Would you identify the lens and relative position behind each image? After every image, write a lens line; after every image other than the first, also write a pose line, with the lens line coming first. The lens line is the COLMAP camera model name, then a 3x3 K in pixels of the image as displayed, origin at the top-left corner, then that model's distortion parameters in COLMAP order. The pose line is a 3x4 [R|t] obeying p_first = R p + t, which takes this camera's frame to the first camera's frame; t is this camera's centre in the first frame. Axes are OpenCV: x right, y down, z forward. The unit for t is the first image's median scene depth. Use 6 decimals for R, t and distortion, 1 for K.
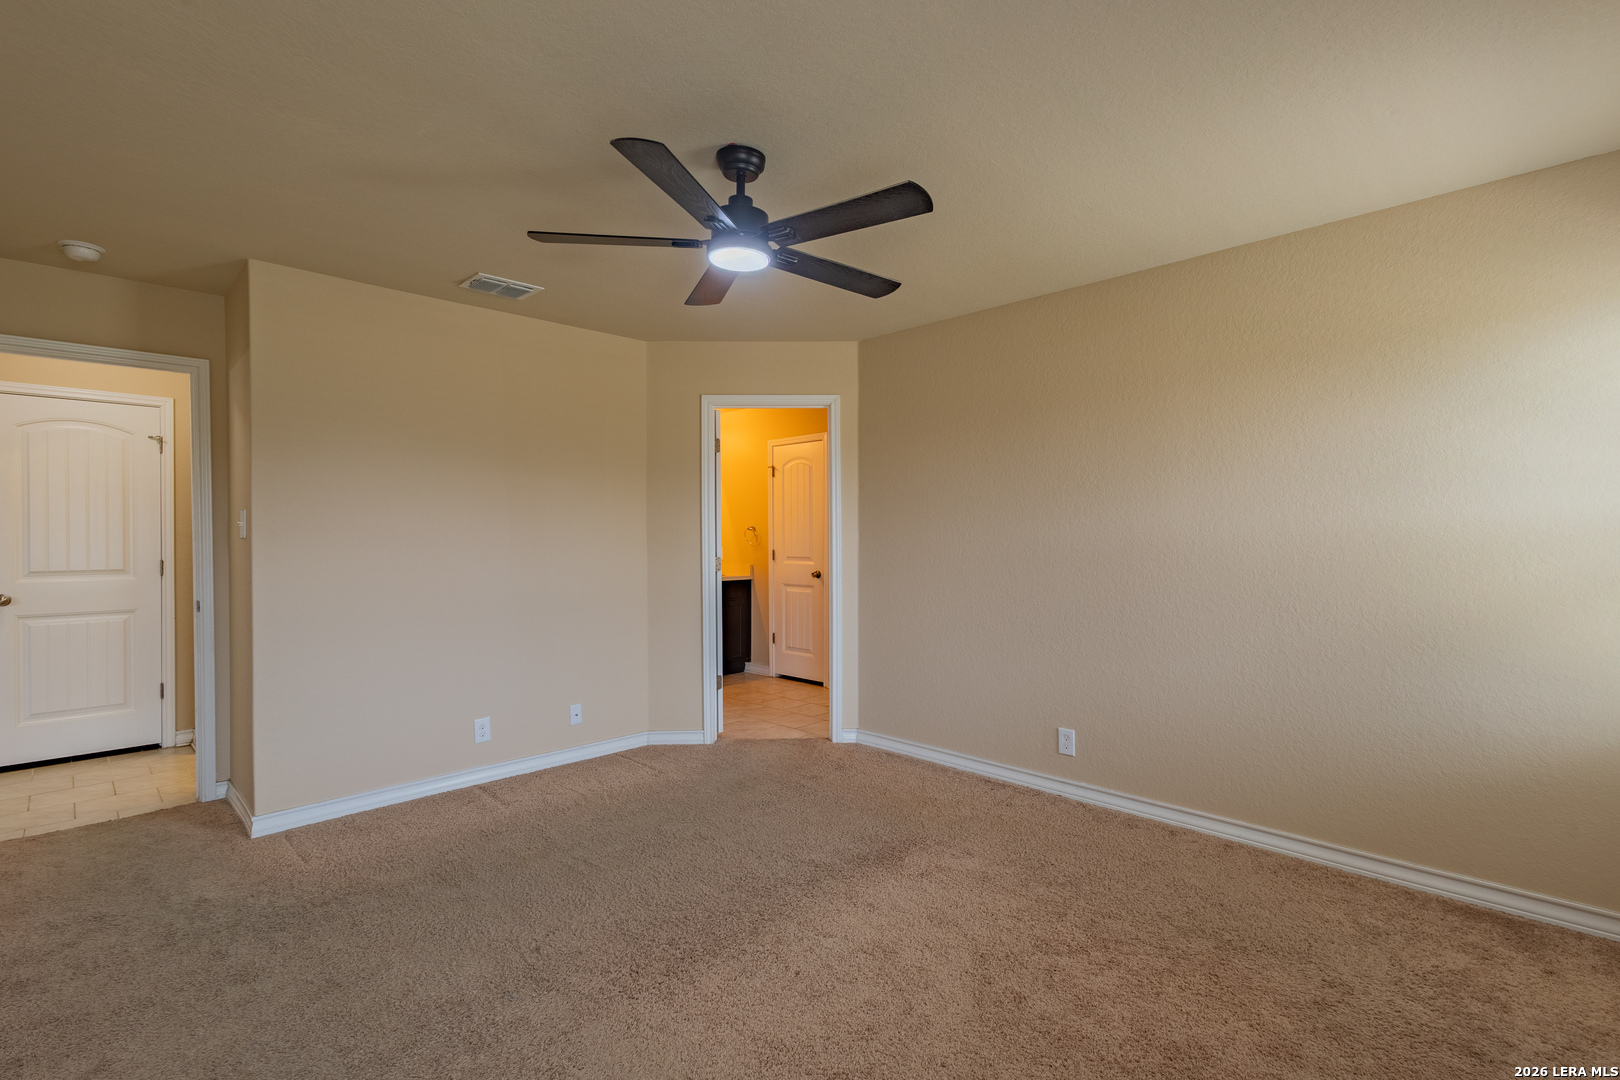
lens RADIAL K [[748.0, 0, 805.1], [0, 748.0, 538.0], [0, 0, 1]] dist [0.017383, -0.004905]
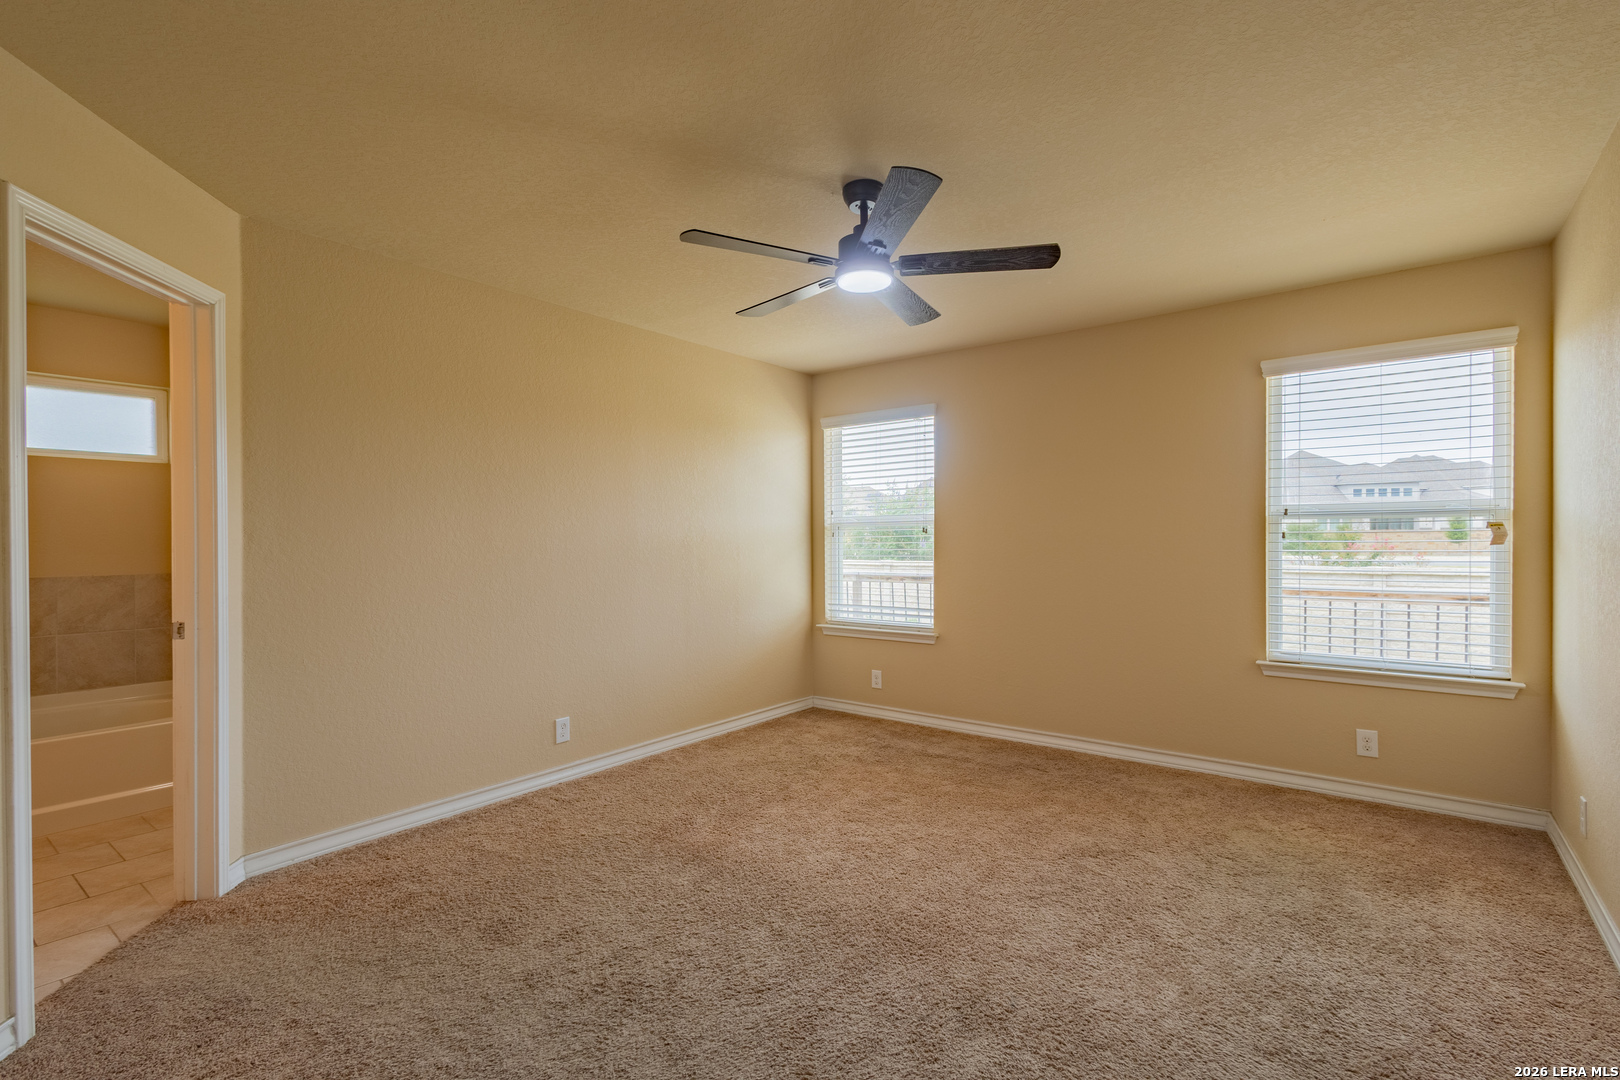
lens RADIAL K [[748.0, 0, 805.1], [0, 748.0, 538.0], [0, 0, 1]] dist [0.017383, -0.004905]
pose [[-0.130375, 0.006569, 0.991443, -0.797231], [0.012306, 0.999912, -0.005007, 0.009042], [-0.991388, 0.011548, -0.130444, 0.841694]]
